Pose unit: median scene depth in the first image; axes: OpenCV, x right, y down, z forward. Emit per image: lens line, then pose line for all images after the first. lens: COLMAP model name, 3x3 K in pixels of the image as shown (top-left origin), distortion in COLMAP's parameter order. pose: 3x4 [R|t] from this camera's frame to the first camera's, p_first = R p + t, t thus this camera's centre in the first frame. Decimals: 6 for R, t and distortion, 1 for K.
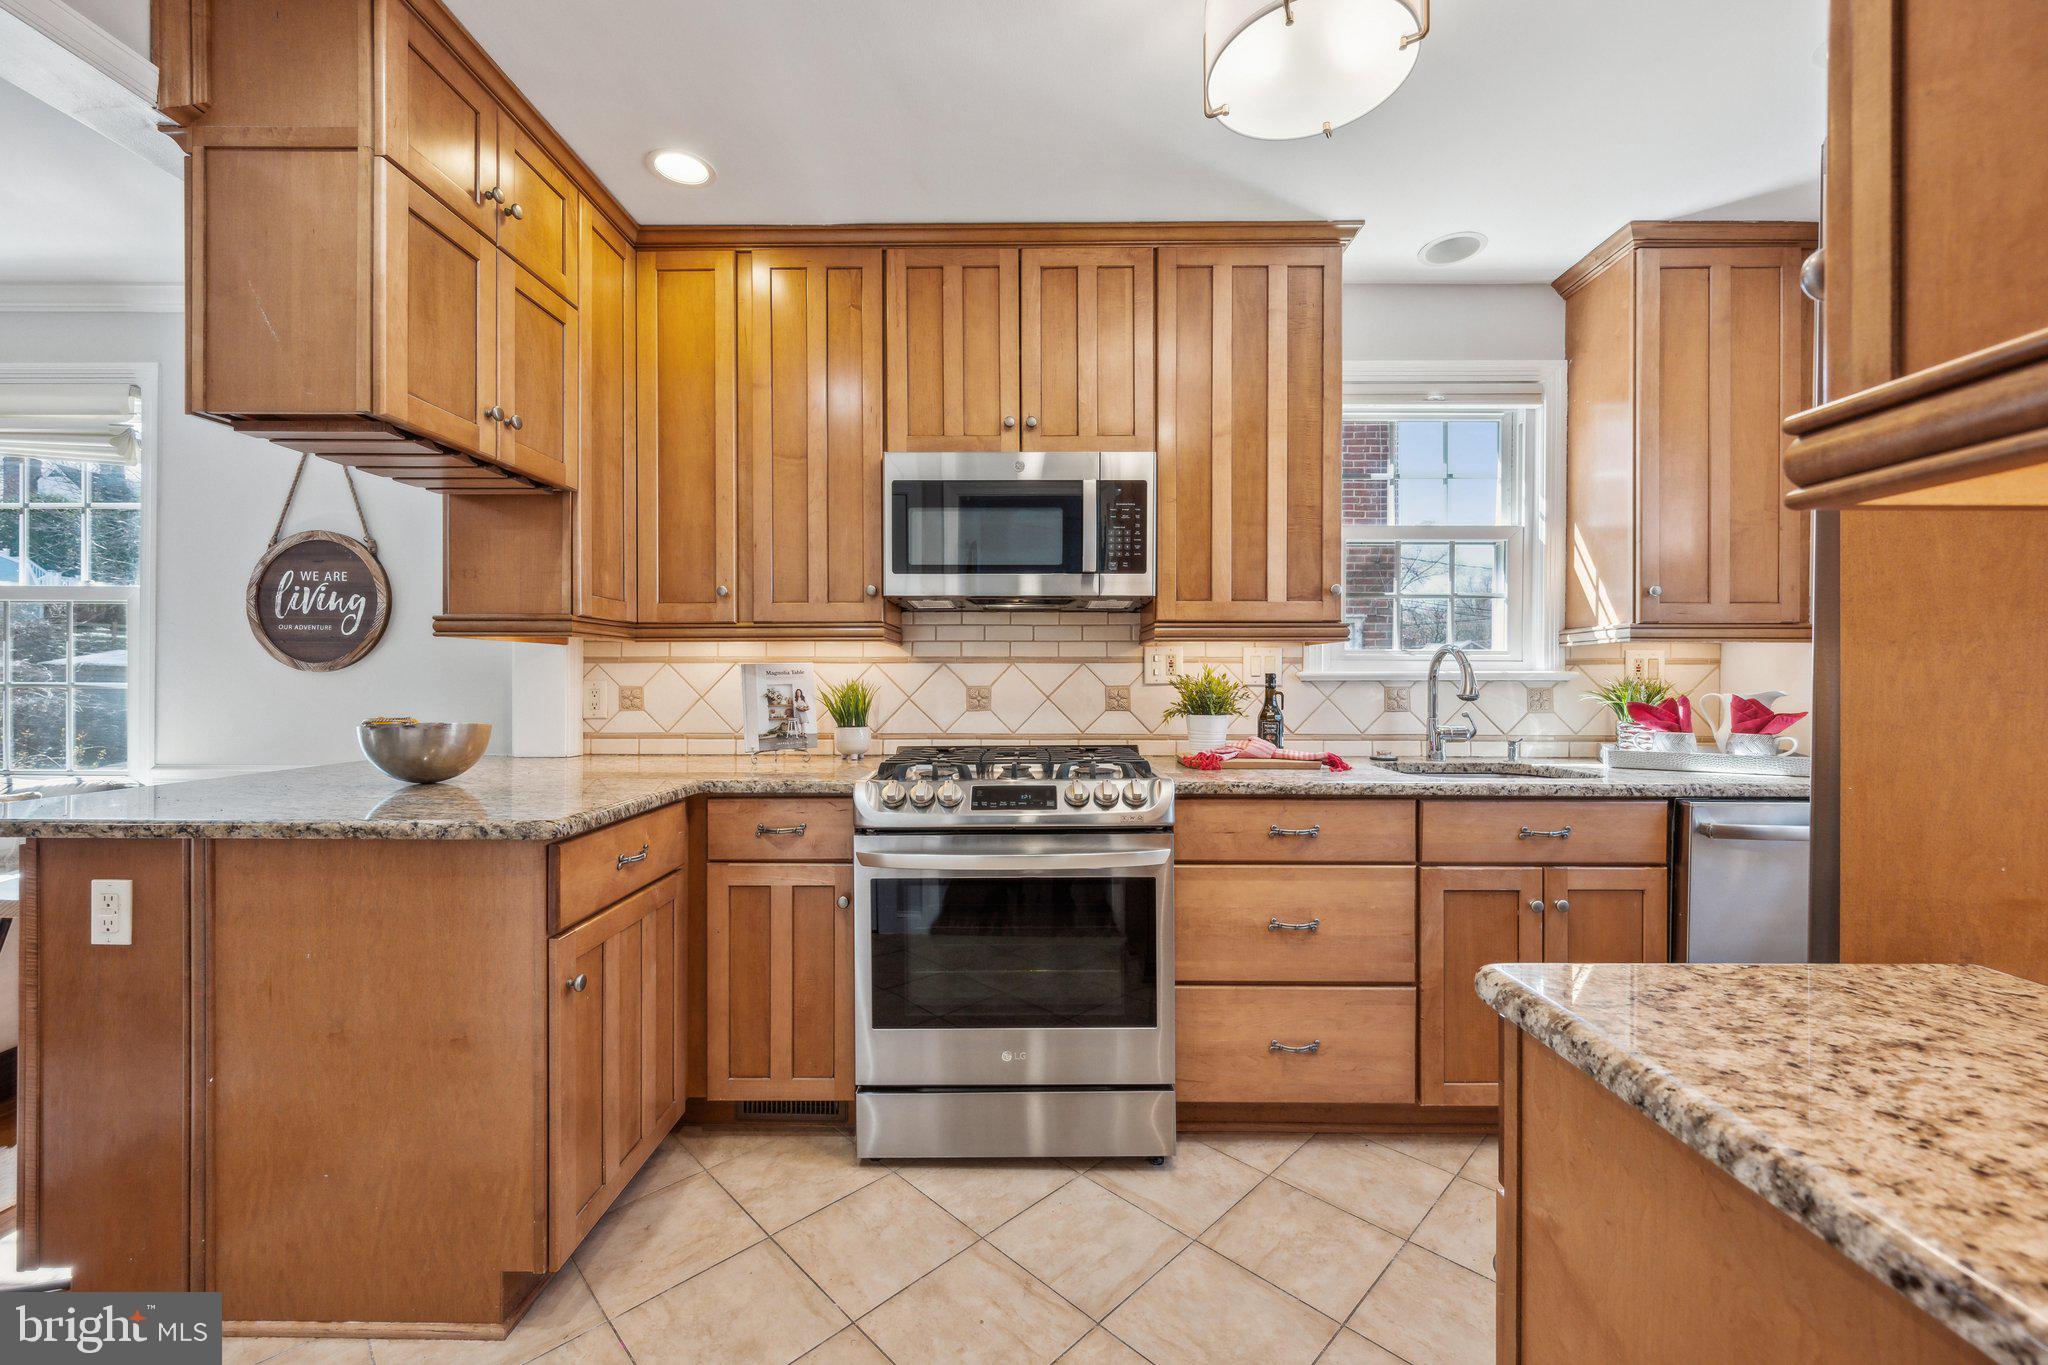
lens RADIAL K [[810.9, 0, 1041.6], [0, 810.9, 684.3], [0, 0, 1]] dist [-0.000571, 0.000352]
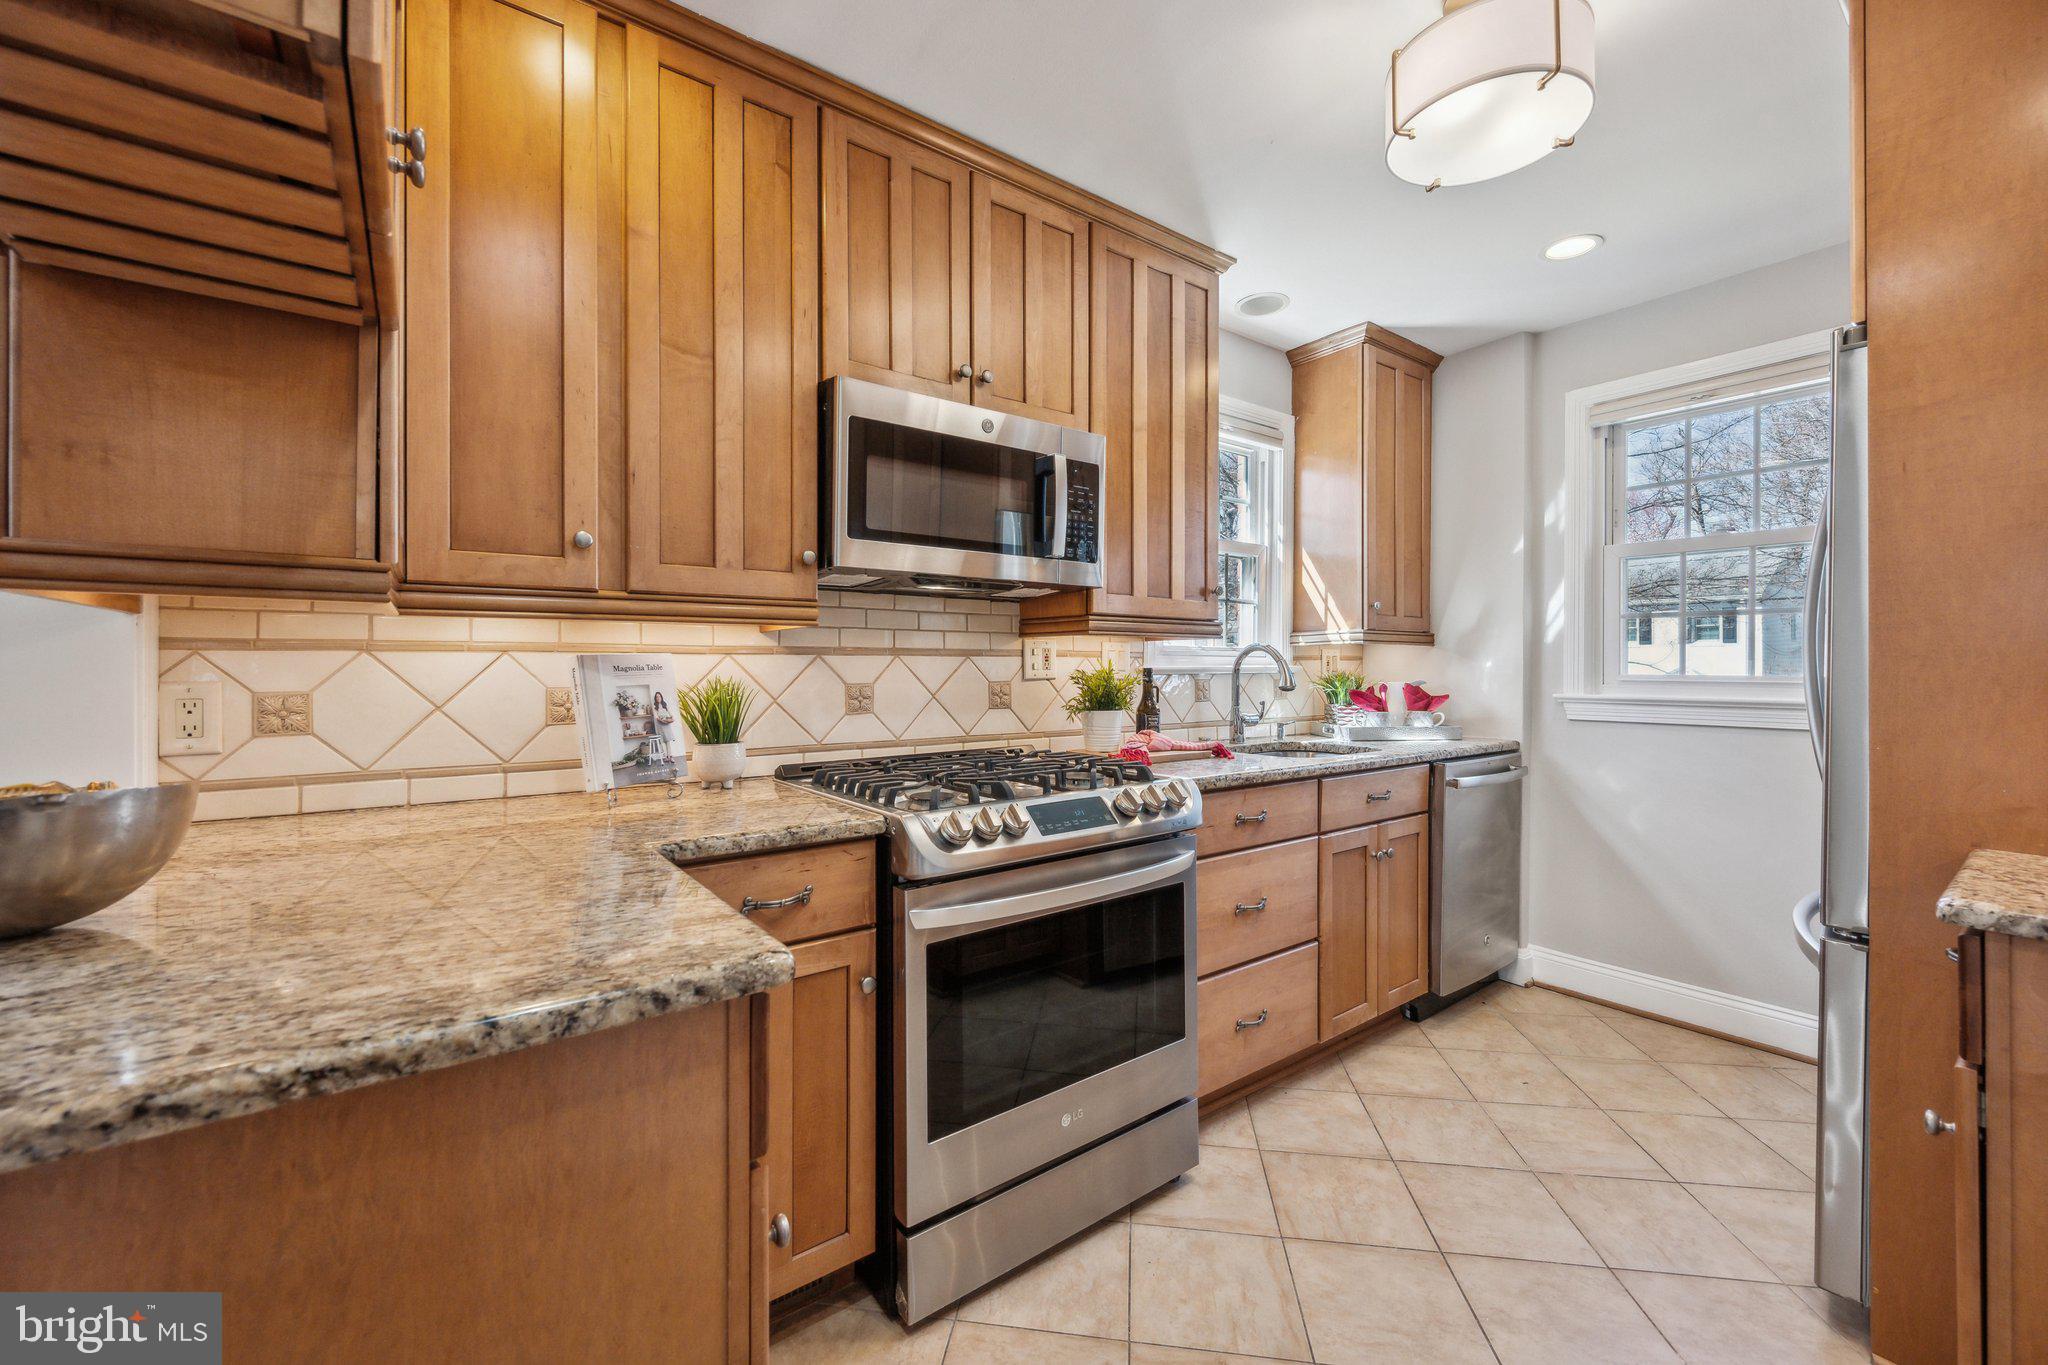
lens RADIAL K [[810.9, 0, 1028.7], [0, 810.9, 667.9], [0, 0, 1]] dist [-0.000571, 0.000352]
pose [[0.799962, -0.001748, 0.600048, -0.488684], [0.004651, 0.999984, -0.003288, -0.011382], [-0.600033, 0.005421, 0.799957, 0.283893]]
